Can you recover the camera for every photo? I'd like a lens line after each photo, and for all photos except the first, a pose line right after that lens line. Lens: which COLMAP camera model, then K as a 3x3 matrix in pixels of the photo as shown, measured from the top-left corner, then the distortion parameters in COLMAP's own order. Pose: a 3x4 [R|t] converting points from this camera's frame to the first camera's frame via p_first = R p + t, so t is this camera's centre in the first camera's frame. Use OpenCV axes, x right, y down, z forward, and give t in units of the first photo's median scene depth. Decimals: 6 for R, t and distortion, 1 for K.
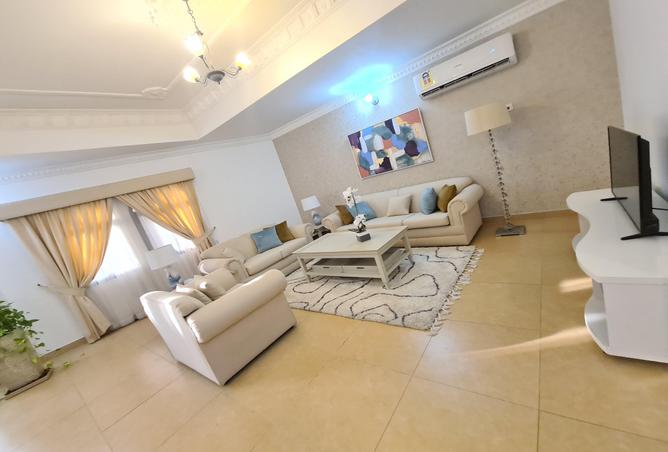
lens RADIAL K [[270.0, 0, 334.0], [0, 270.0, 226.0], [0, 0, 1]] dist [-0.000740, -0.000097]
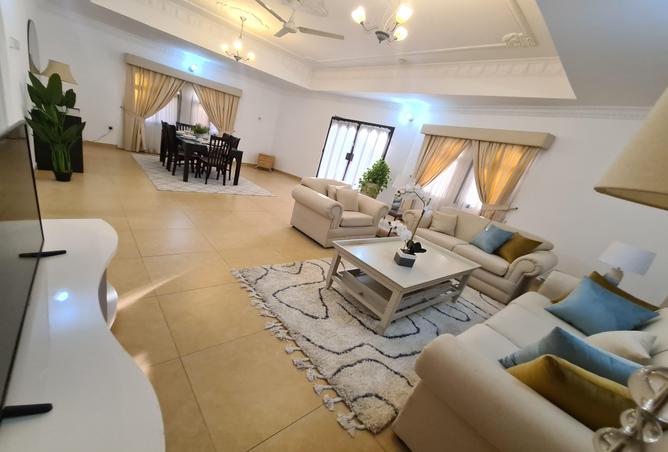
lens RADIAL K [[272.6, 0, 332.4], [0, 272.6, 240.0], [0, 0, 1]] dist [-0.000623, -0.000121]
pose [[-0.250645, 0.524898, -0.813424, 0.703361], [-0.336902, 0.740427, 0.581605, -0.346937], [0.907565, 0.419821, -0.008745, 0.803907]]
